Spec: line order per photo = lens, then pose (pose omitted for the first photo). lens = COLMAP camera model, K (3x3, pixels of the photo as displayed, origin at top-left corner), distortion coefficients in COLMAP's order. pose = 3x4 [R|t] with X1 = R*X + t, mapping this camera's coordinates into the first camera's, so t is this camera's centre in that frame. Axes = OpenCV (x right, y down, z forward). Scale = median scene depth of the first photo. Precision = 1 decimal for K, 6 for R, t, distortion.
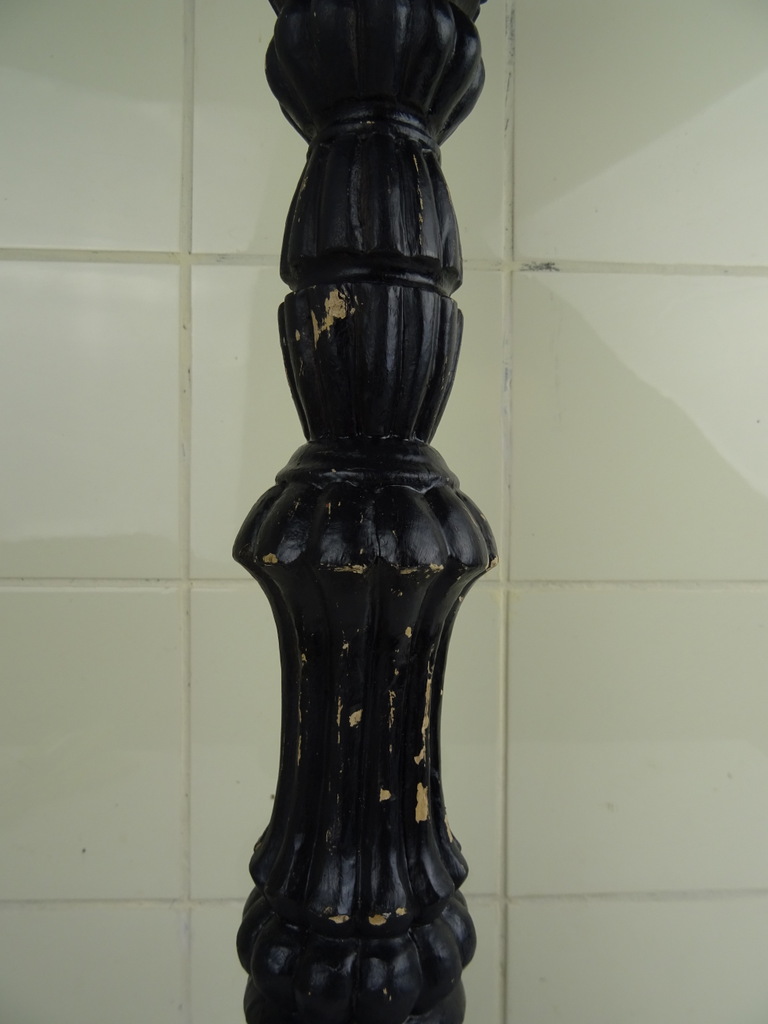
lens RADIAL K [[720.9, 0, 383.2], [0, 720.9, 512.6], [0, 0, 1]] dist [-0.004788, -0.000615]
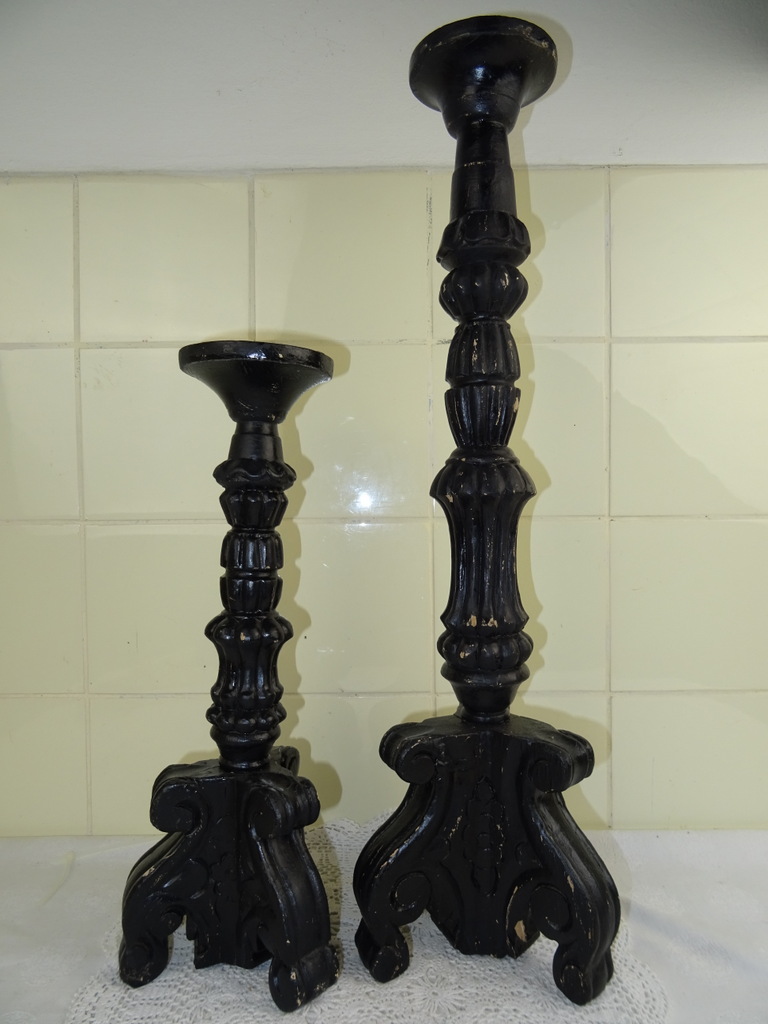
lens RADIAL K [[729.2, 0, 384.0], [0, 729.2, 512.0], [0, 0, 1]] dist [-0.006097, -0.004340]
pose [[0.998521, -0.016891, -0.051682, 0.147094], [0.017909, 0.999654, 0.019282, 0.044544], [0.051339, -0.020179, 0.998477, -0.836774]]
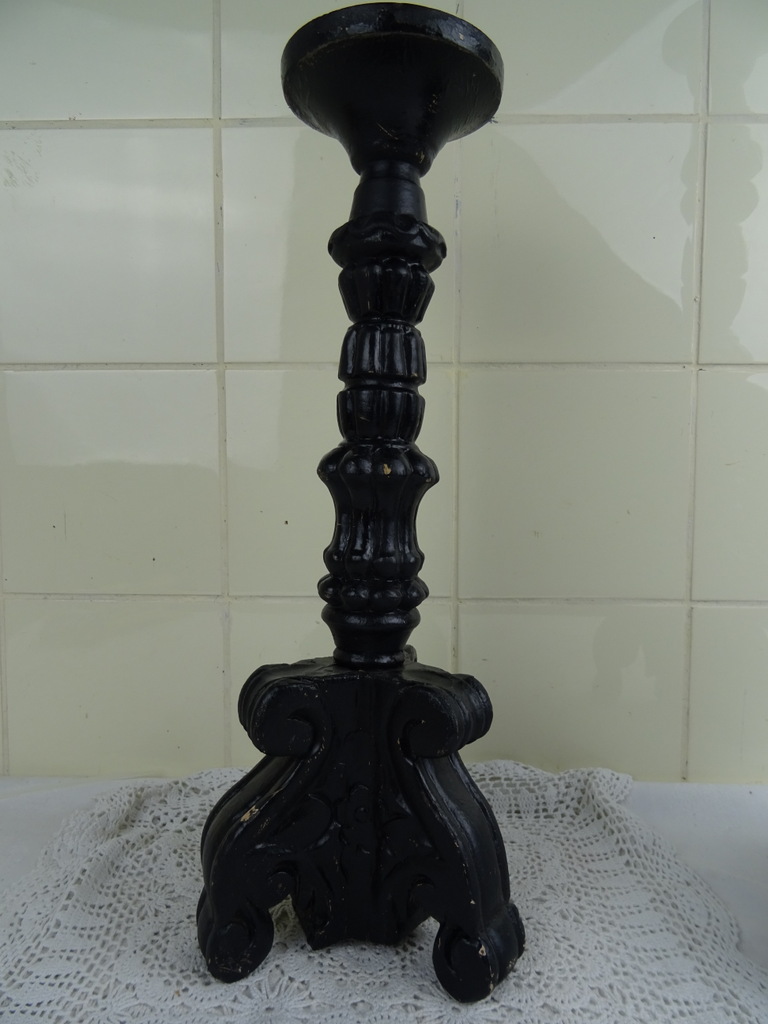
lens RADIAL K [[726.8, 0, 381.4], [0, 726.8, 514.5], [0, 0, 1]] dist [-0.005915, -0.004606]
pose [[0.997279, -0.000272, -0.073725, 0.132226], [0.004992, 0.997948, 0.063842, 0.293206], [0.073557, -0.064036, 0.995233, -0.375286]]
